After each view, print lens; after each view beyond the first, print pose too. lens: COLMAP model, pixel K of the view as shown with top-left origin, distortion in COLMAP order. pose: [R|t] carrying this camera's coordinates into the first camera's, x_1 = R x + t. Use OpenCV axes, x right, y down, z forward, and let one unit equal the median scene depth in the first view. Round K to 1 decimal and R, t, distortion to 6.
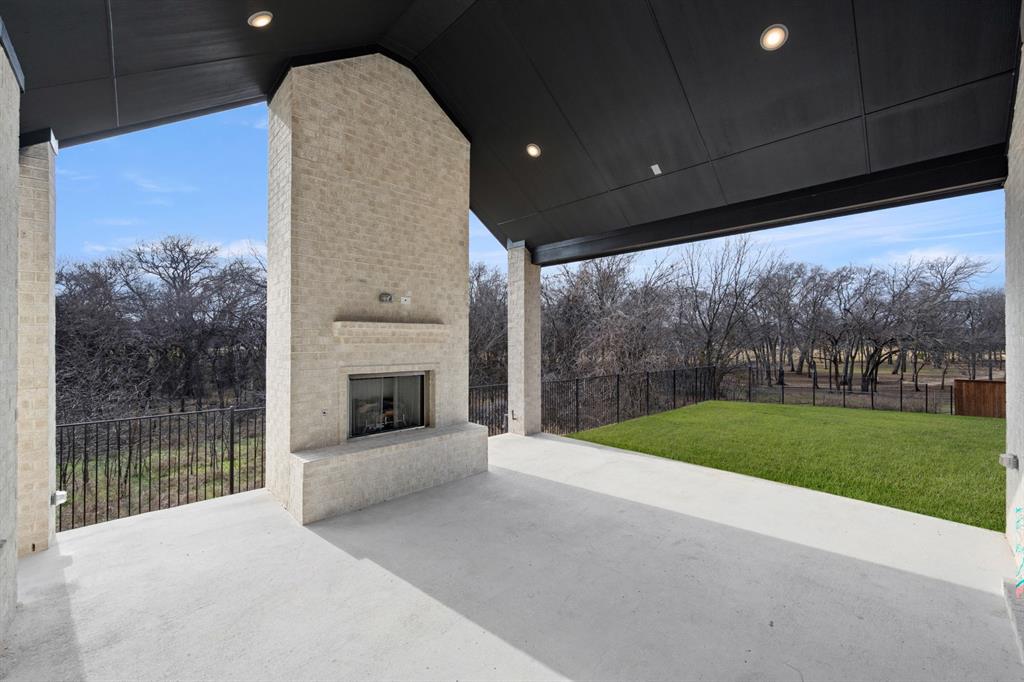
lens RADIAL K [[403.5, 0, 513.8], [0, 403.5, 338.6], [0, 0, 1]] dist [0.000726, -0.000084]
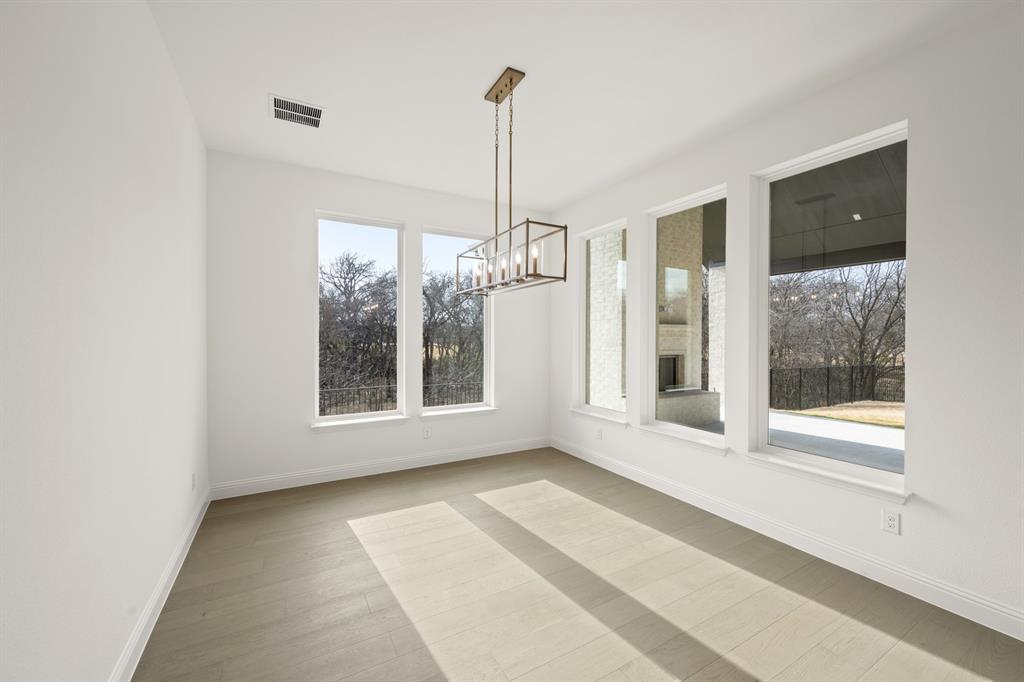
lens RADIAL K [[403.5, 0, 513.8], [0, 403.5, 338.6], [0, 0, 1]] dist [0.000726, -0.000084]
pose [[0.969110, 0.005013, -0.246578, -0.437771], [-0.003759, 0.999977, 0.005556, 0.010739], [0.246600, -0.004457, 0.969107, -0.643524]]
